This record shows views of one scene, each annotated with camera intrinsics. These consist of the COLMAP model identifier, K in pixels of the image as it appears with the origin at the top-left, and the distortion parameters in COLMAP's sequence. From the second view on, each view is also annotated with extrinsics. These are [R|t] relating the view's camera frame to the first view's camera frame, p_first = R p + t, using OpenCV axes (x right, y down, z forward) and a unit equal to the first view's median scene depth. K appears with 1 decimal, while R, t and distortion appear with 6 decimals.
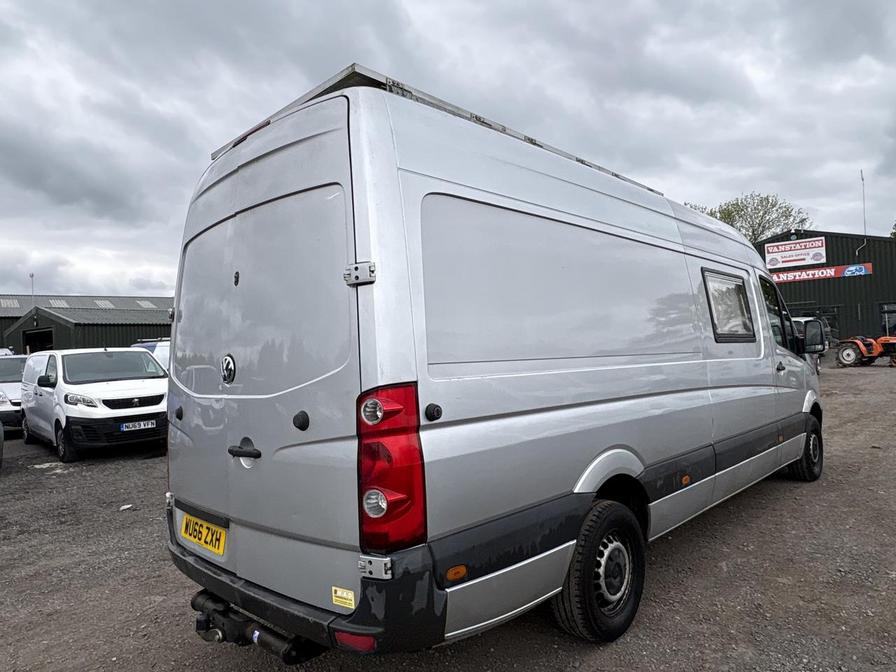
lens RADIAL K [[585.5, 0, 443.9], [0, 585.5, 332.7], [0, 0, 1]] dist [-0.001095, -0.000801]
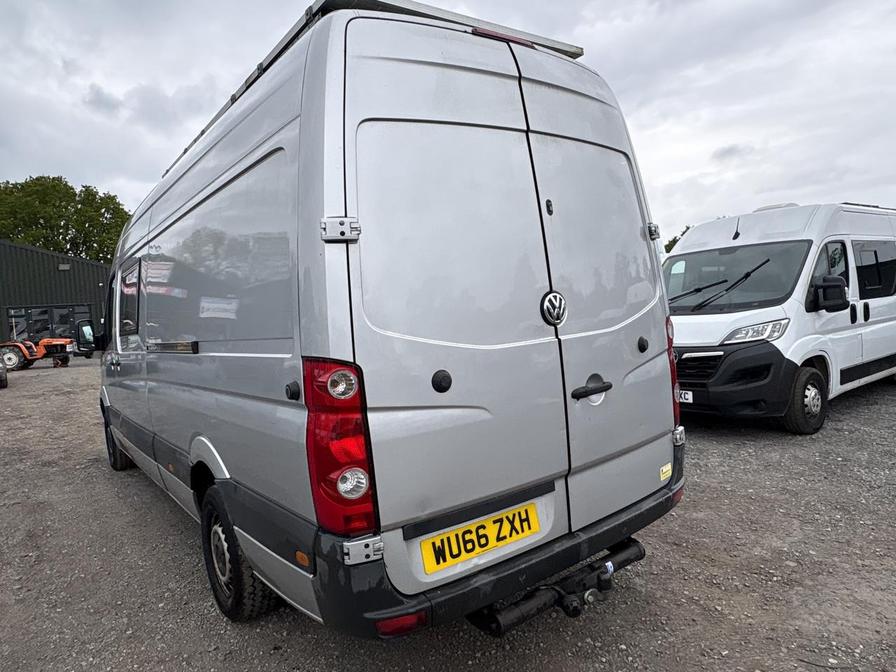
lens RADIAL K [[595.8, 0, 448.3], [0, 595.8, 321.6], [0, 0, 1]] dist [-0.001812, 0.000386]
pose [[0.168588, 0.005170, 0.985673, -1.221915], [0.032487, 0.999414, -0.010799, 0.083619], [-0.985151, 0.033842, 0.168321, 0.956458]]
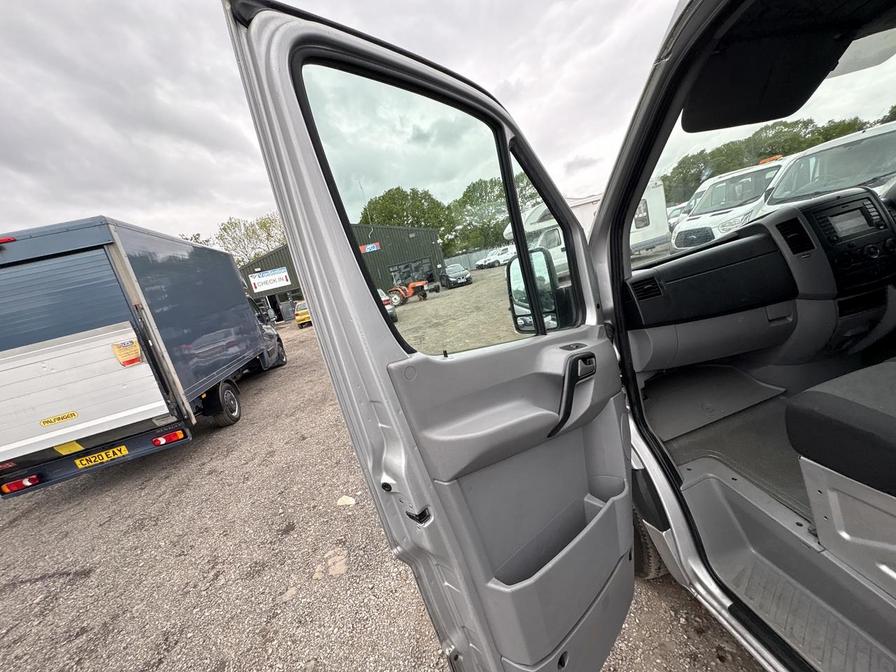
lens RADIAL K [[359.4, 0, 447.9], [0, 359.4, 338.3], [0, 0, 1]] dist [-0.003053, -0.000232]
pose [[0.598376, -0.251676, 0.760661, 0.314677], [0.188934, 0.966934, 0.171298, 0.025228], [-0.778621, 0.041214, 0.626140, 2.501888]]
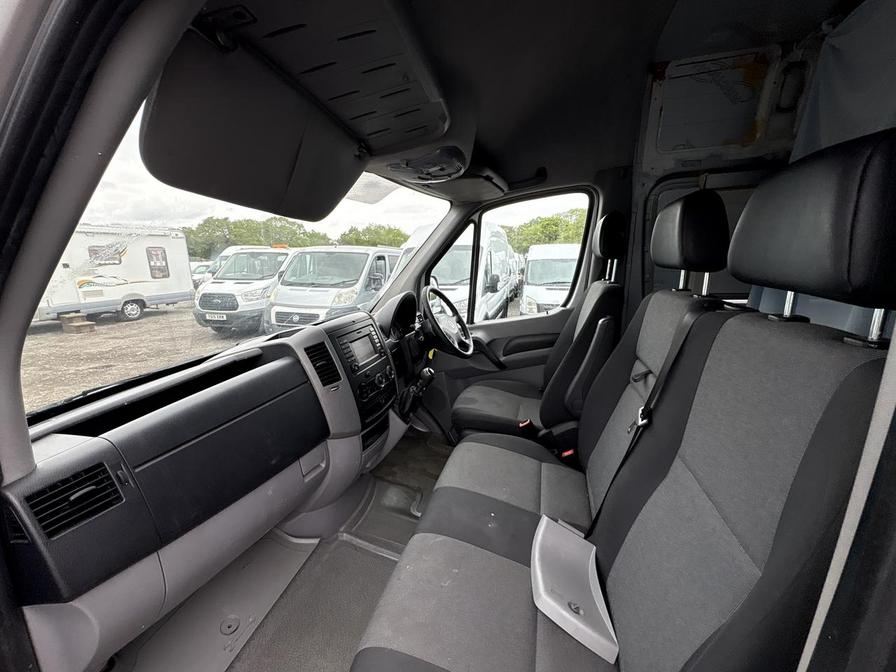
lens RADIAL K [[355.9, 0, 448.3], [0, 355.9, 338.8], [0, 0, 1]] dist [0.001257, -0.000374]
pose [[-0.479338, -0.132684, 0.867542, 0.592529], [0.004030, 0.988162, 0.153359, -0.025887], [-0.877621, 0.077008, -0.473129, 2.497347]]
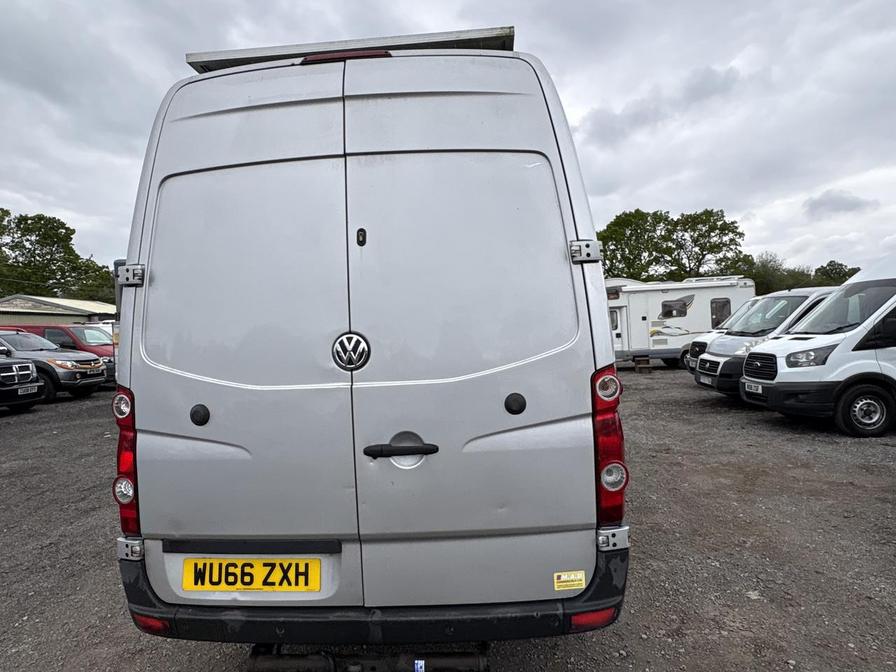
lens RADIAL K [[585.5, 0, 443.9], [0, 585.5, 332.7], [0, 0, 1]] dist [-0.001095, -0.000801]
pose [[0.771695, 0.020482, 0.635662, -0.737162], [-0.023673, 0.999714, -0.003472, 0.036140], [-0.635552, -0.012369, 0.771959, 0.293880]]
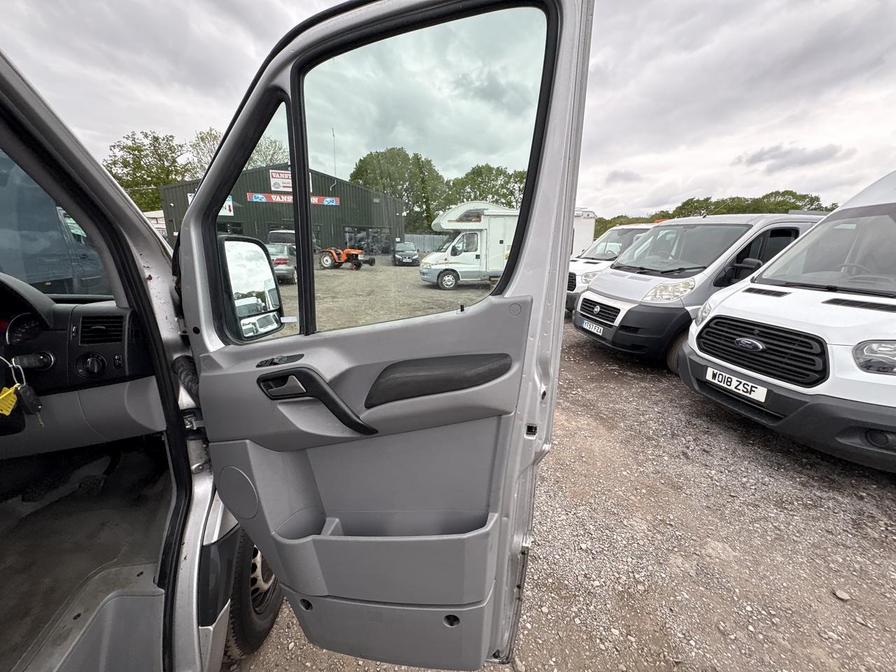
lens RADIAL K [[355.9, 0, 448.3], [0, 355.9, 338.8], [0, 0, 1]] dist [0.001257, -0.000374]
pose [[0.598953, -0.149263, 0.786751, 1.195423], [-0.071210, 0.968655, 0.237986, -0.043948], [-0.797612, -0.198566, 0.569549, 1.758257]]
